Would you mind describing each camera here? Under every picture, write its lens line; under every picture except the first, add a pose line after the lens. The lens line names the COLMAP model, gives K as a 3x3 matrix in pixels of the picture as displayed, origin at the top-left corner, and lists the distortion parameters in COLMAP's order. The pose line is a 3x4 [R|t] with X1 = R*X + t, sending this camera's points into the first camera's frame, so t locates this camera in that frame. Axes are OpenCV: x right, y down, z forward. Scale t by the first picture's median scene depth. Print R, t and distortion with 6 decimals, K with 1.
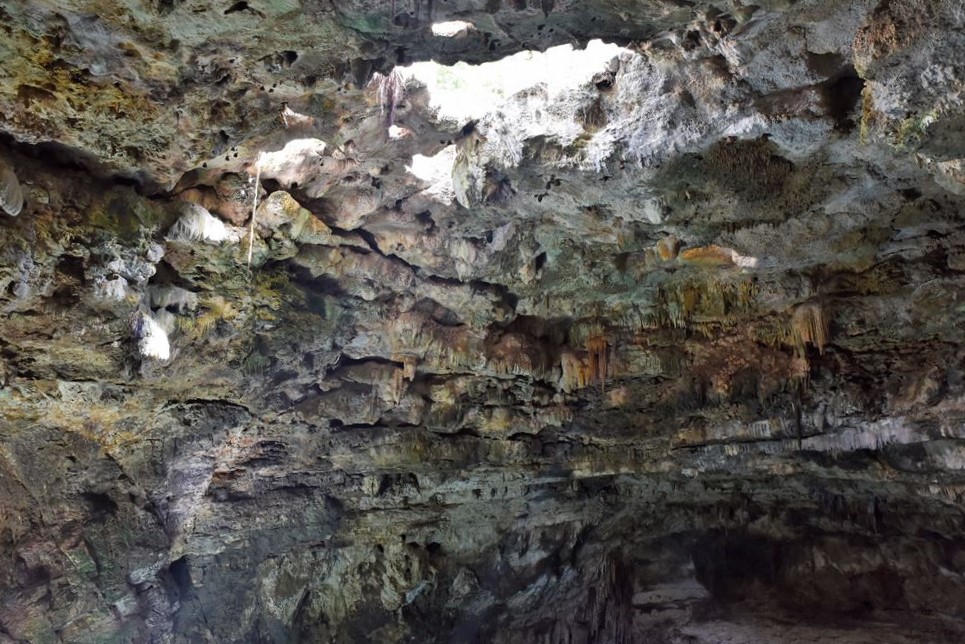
lens RADIAL K [[792.8, 0, 482.5], [0, 792.8, 322.0], [0, 0, 1]] dist [-0.001315, 0.009032]
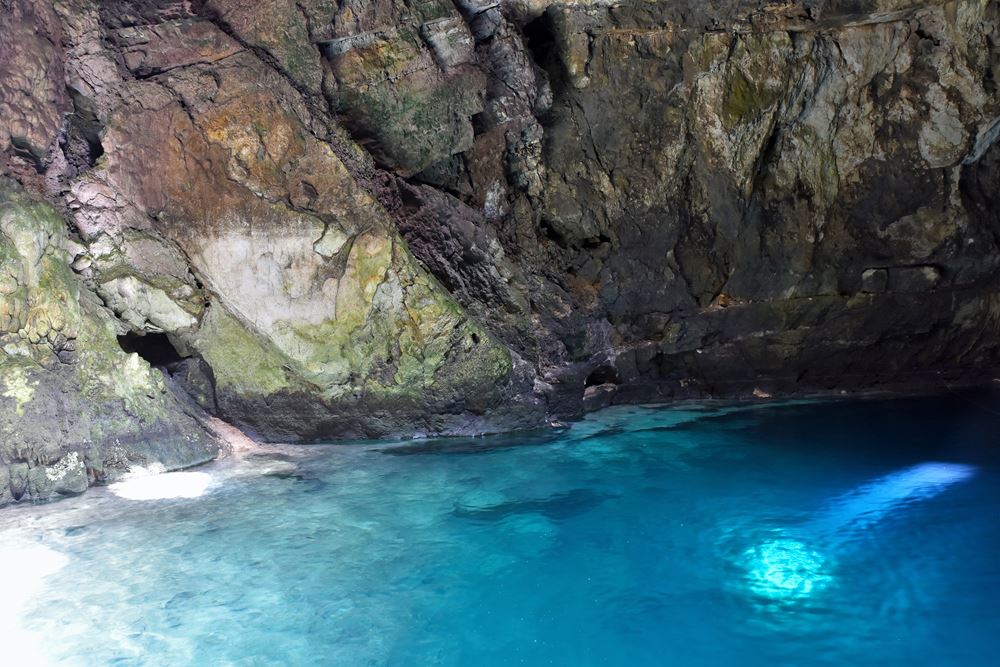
lens RADIAL K [[821.6, 0, 500.0], [0, 821.6, 333.5], [0, 0, 1]] dist [-0.001315, 0.009032]
pose [[0.934081, -0.025587, -0.356142, -0.196874], [0.102627, 0.974581, 0.199146, 0.338244], [0.341994, -0.222569, 0.912964, 0.408338]]
